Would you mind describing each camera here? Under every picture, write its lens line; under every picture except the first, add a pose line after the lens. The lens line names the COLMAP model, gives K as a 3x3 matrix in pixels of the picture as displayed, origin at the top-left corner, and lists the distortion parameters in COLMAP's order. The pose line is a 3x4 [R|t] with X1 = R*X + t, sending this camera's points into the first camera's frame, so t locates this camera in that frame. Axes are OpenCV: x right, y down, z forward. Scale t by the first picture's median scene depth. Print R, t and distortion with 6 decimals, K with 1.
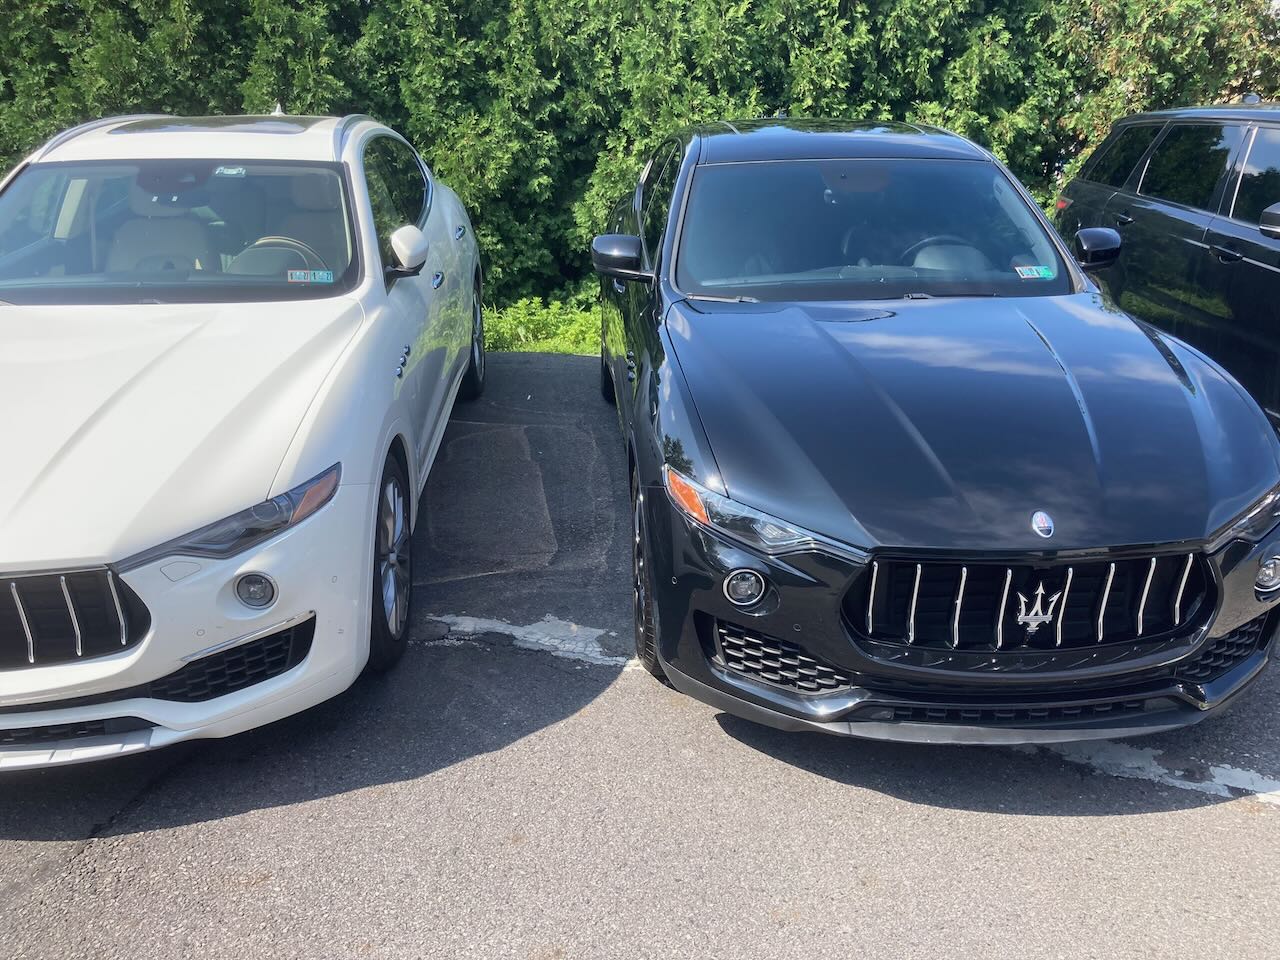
lens RADIAL K [[1046.2, 0, 635.0], [0, 1046.2, 473.0], [0, 0, 1]] dist [0.050491, -0.056108]
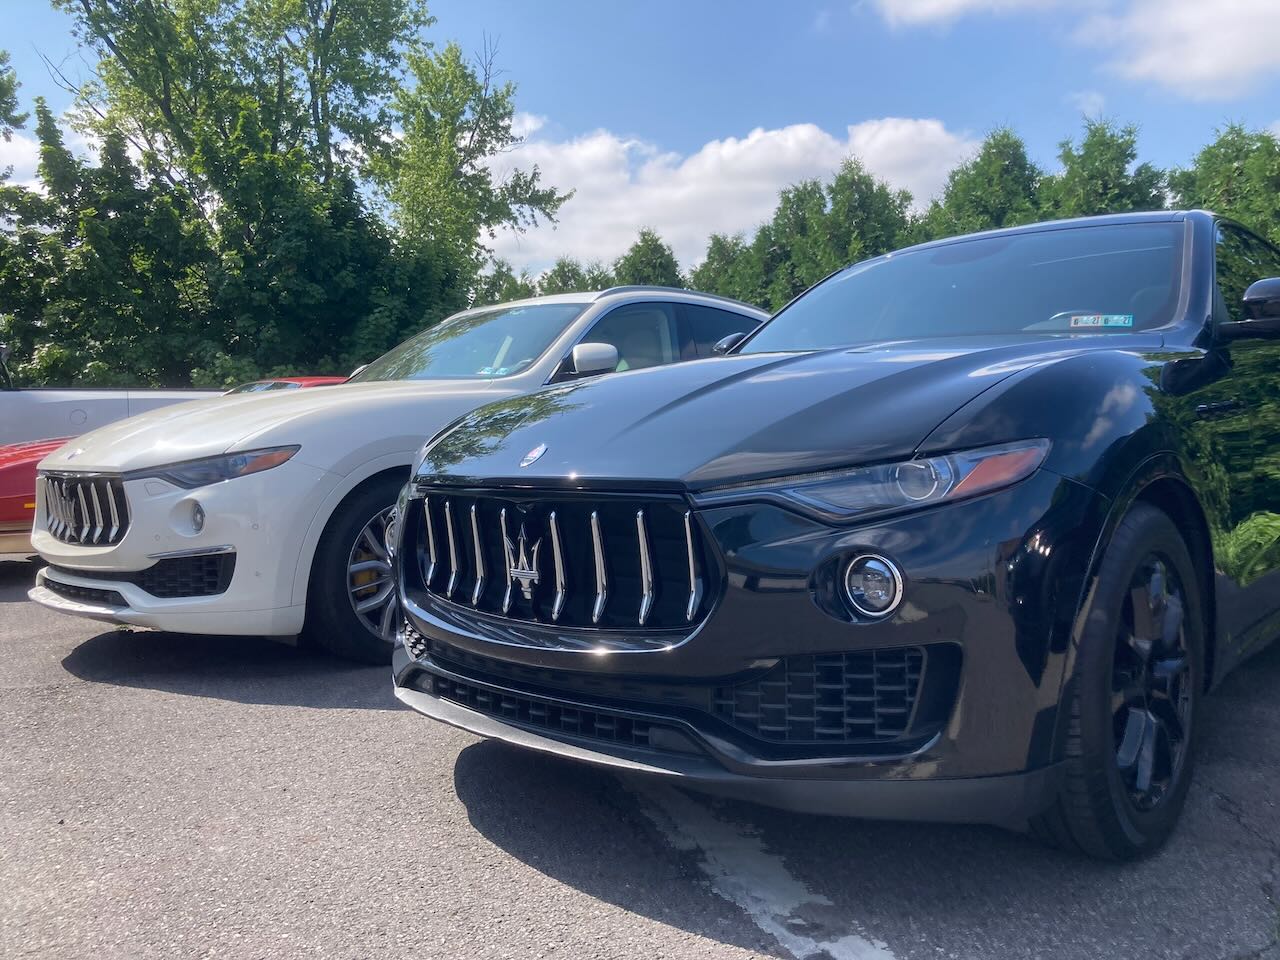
lens RADIAL K [[1046.2, 0, 635.0], [0, 1046.2, 473.0], [0, 0, 1]] dist [0.050491, -0.056108]
pose [[0.701496, 0.023504, -0.712286, 0.371345], [-0.241813, 0.948015, -0.206867, 0.077097], [0.670396, 0.317357, 0.670712, 0.179507]]
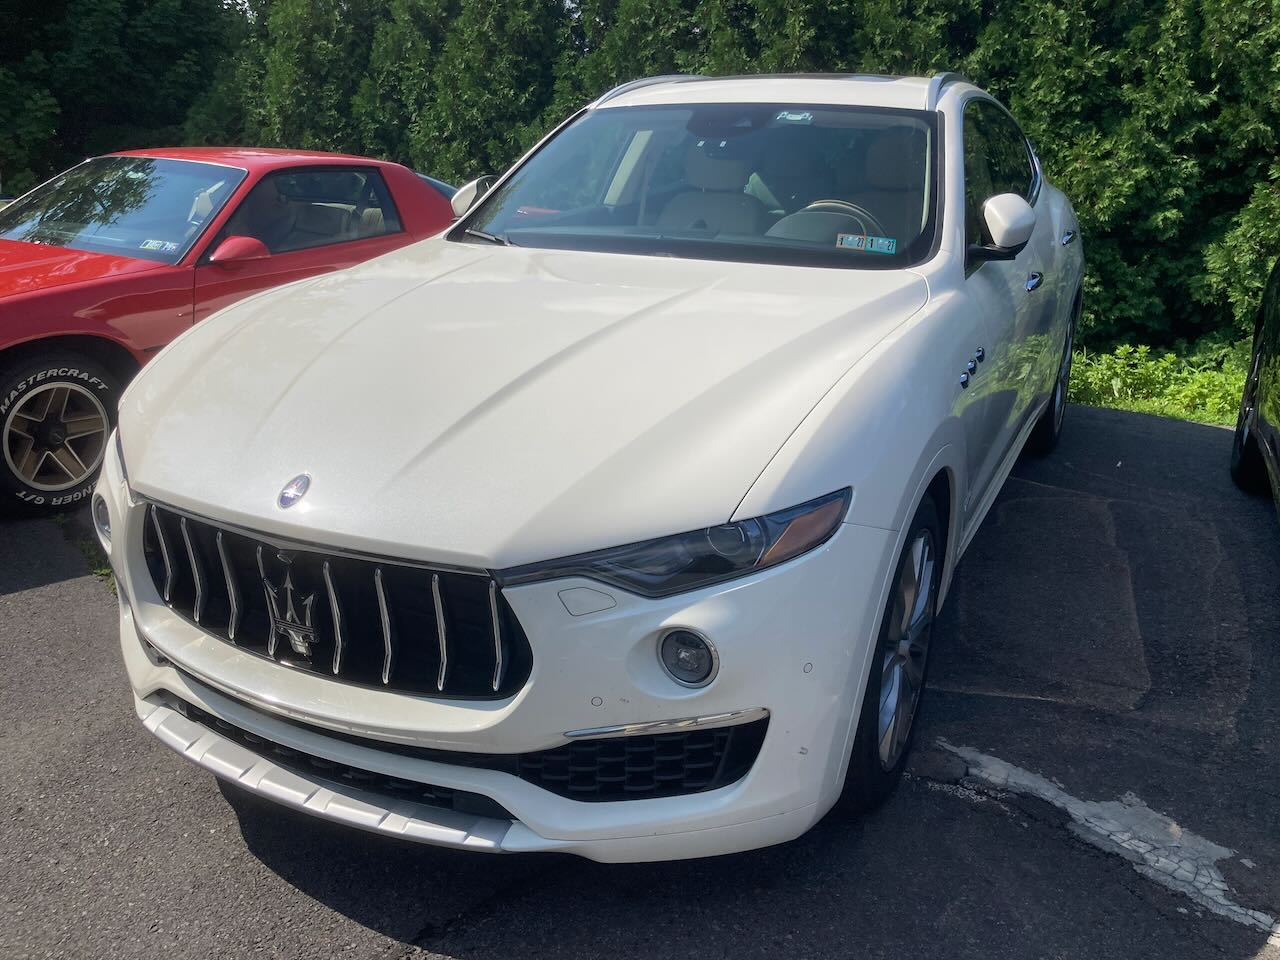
lens RADIAL K [[1046.2, 0, 635.0], [0, 1046.2, 473.0], [0, 0, 1]] dist [0.050491, -0.056108]
pose [[0.865722, 0.166057, -0.472176, -0.039757], [-0.191781, 0.981416, -0.006475, 0.004332], [0.462326, 0.096160, 0.881480, 0.156234]]
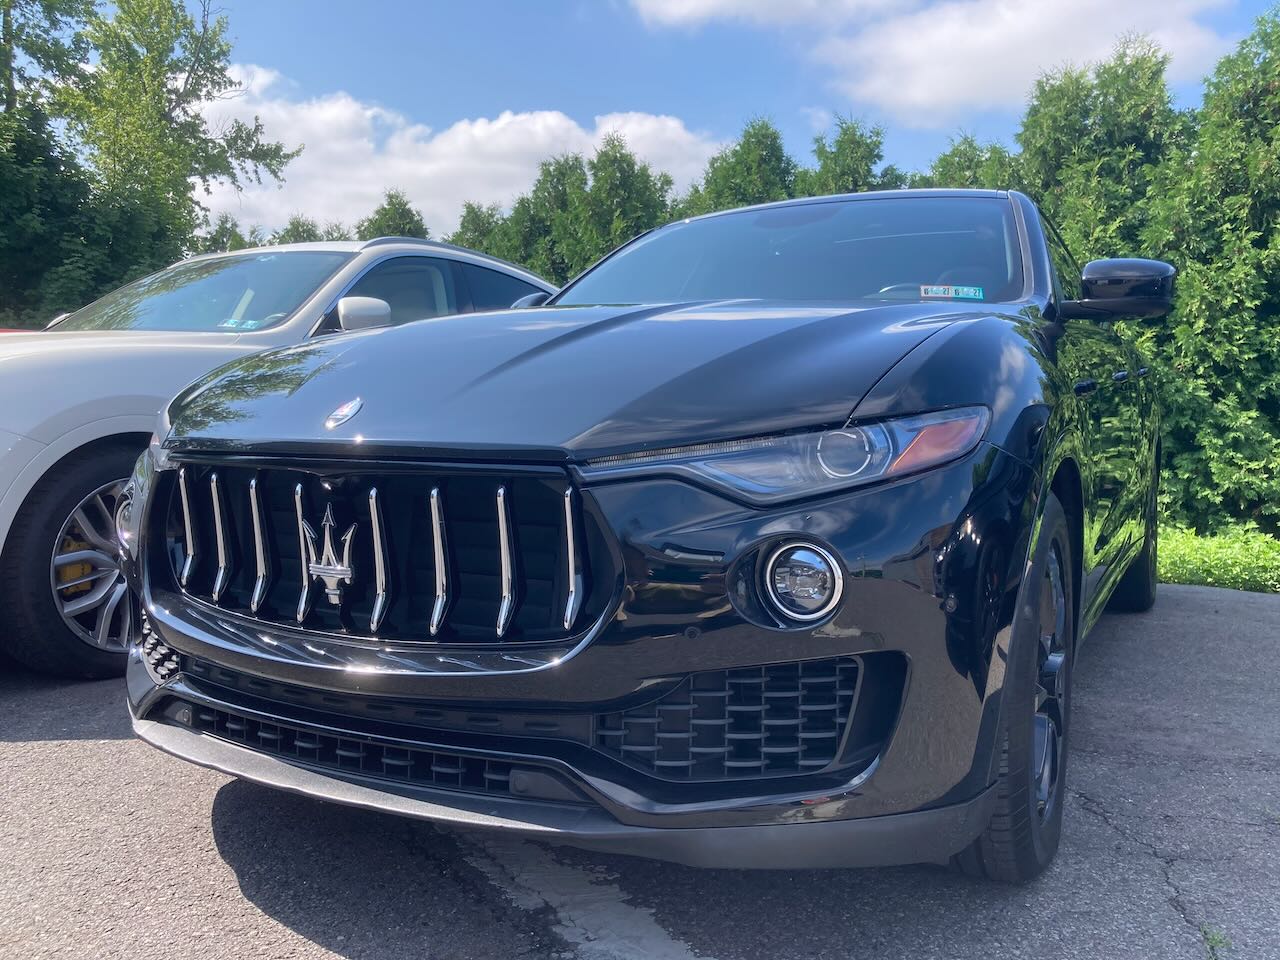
lens RADIAL K [[1053.3, 0, 637.9], [0, 1053.3, 483.3], [0, 0, 1]] dist [0.028941, -0.021839]
pose [[0.856820, 0.050189, -0.513168, 0.309574], [-0.199237, 0.950176, -0.239729, 0.073760], [0.475568, 0.307647, 0.824129, 0.206273]]
